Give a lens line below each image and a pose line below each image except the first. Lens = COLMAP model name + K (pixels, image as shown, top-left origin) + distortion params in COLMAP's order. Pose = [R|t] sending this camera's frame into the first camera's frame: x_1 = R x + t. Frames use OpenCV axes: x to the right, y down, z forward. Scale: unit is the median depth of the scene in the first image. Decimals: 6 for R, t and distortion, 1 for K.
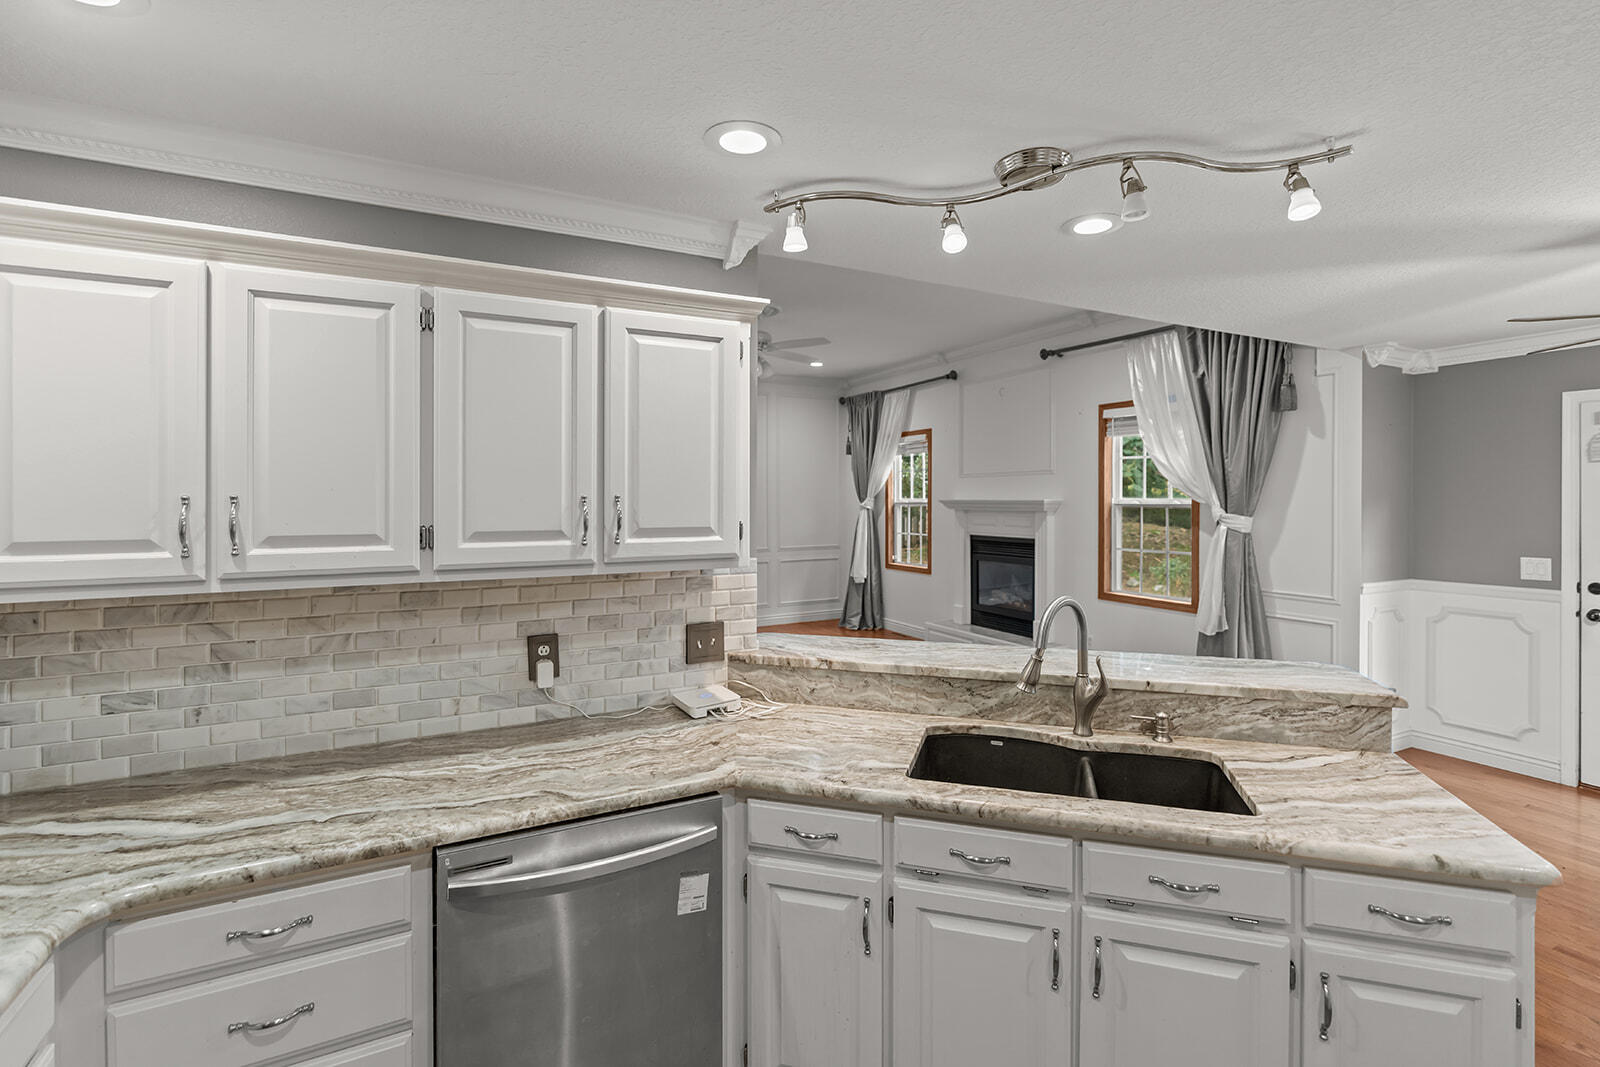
lens RADIAL K [[728.7, 0, 790.8], [0, 728.7, 500.9], [0, 0, 1]] dist [-0.003646, 0.001262]
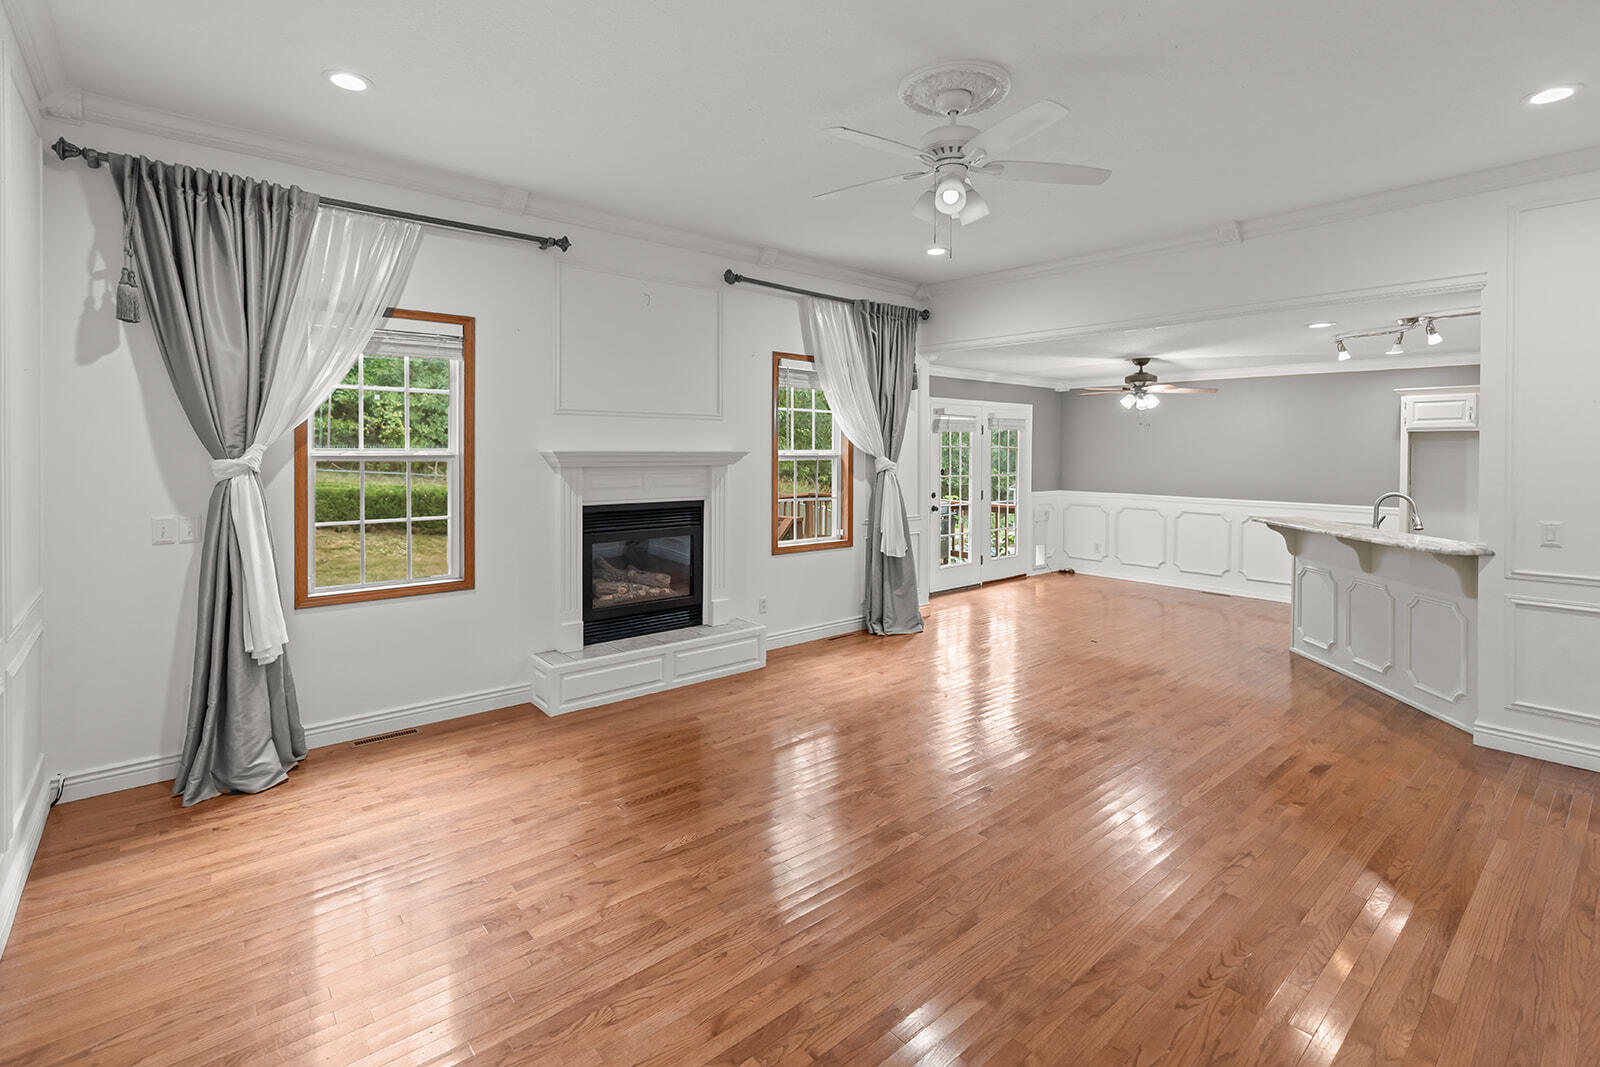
lens RADIAL K [[728.7, 0, 819.0], [0, 728.7, 459.1], [0, 0, 1]] dist [-0.003646, 0.001262]
pose [[-0.221990, -0.012392, 0.974970, -0.424010], [-0.005741, 0.999919, 0.011402, -0.002617], [-0.975032, -0.003066, -0.222043, 0.946549]]
